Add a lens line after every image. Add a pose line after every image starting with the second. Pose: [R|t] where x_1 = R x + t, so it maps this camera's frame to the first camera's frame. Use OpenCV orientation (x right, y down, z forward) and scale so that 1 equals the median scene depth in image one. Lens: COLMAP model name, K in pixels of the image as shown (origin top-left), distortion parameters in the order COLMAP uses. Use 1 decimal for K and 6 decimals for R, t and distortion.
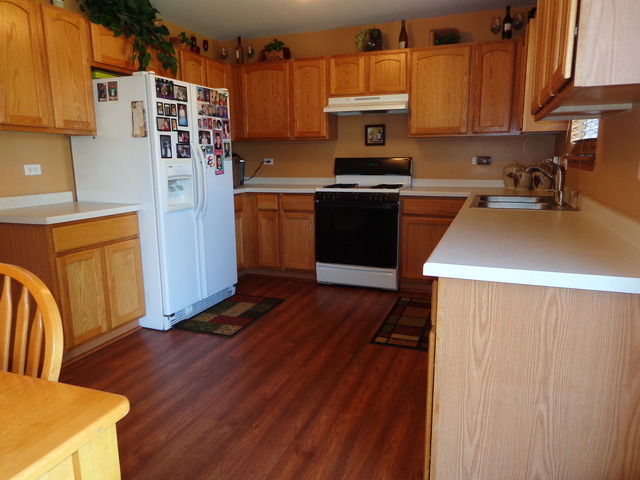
lens RADIAL K [[450.8, 0, 319.0], [0, 450.8, 239.2], [0, 0, 1]] dist [-0.005223, 0.002320]
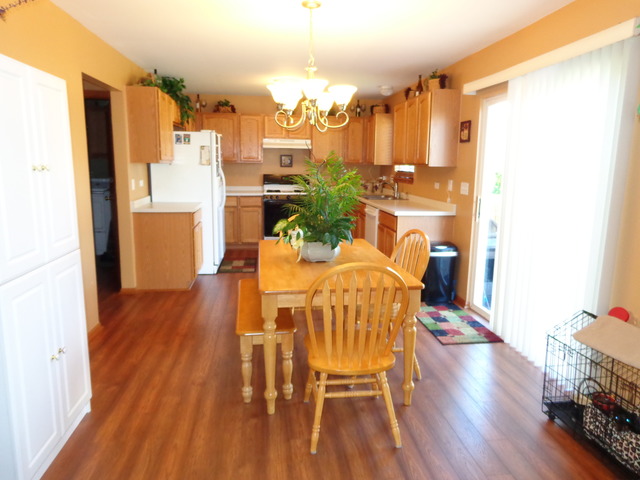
lens RADIAL K [[450.8, 0, 320.9], [0, 450.8, 239.5], [0, 0, 1]] dist [-0.005223, 0.002320]
pose [[0.879875, -0.060461, 0.471342, -0.604781], [0.064805, 0.997873, 0.007027, 0.062691], [-0.470765, 0.024362, 0.881922, -0.570928]]
